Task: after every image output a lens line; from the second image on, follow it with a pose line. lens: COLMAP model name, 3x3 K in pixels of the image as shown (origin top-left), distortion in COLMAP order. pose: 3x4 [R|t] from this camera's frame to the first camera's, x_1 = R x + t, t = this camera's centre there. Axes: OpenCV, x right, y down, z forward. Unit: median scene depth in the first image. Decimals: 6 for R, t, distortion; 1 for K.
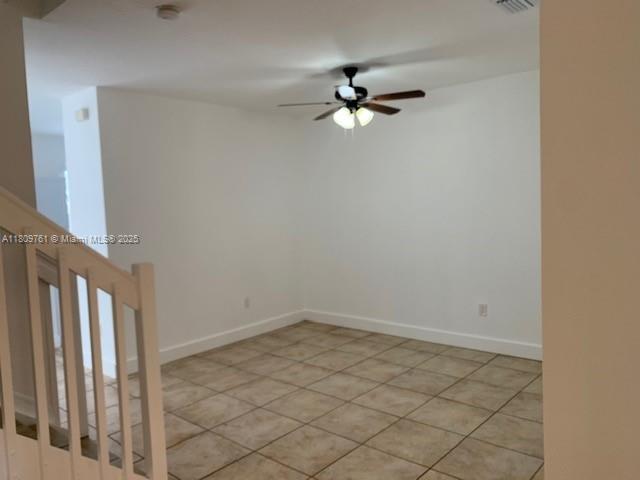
lens RADIAL K [[492.9, 0, 320.0], [0, 492.9, 240.0], [0, 0, 1]] dist [0.070033, -0.115264]
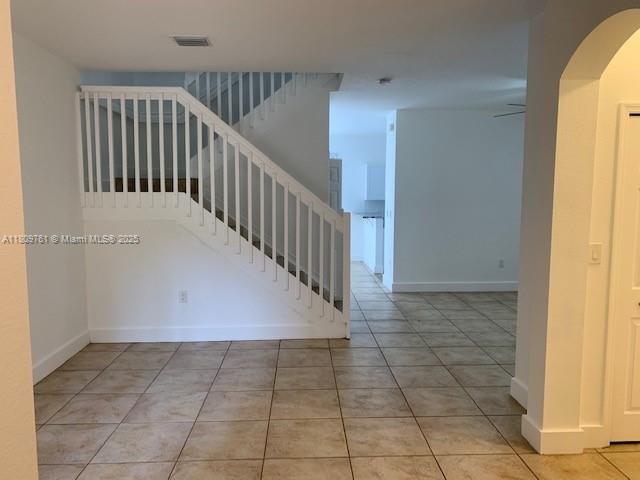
lens RADIAL K [[492.9, 0, 320.0], [0, 492.9, 240.0], [0, 0, 1]] dist [0.070033, -0.115264]
pose [[0.682473, 0.118011, -0.721321, 0.791441], [-0.088385, 0.992962, 0.078828, 0.011074], [0.725547, 0.009956, 0.688101, -0.387998]]
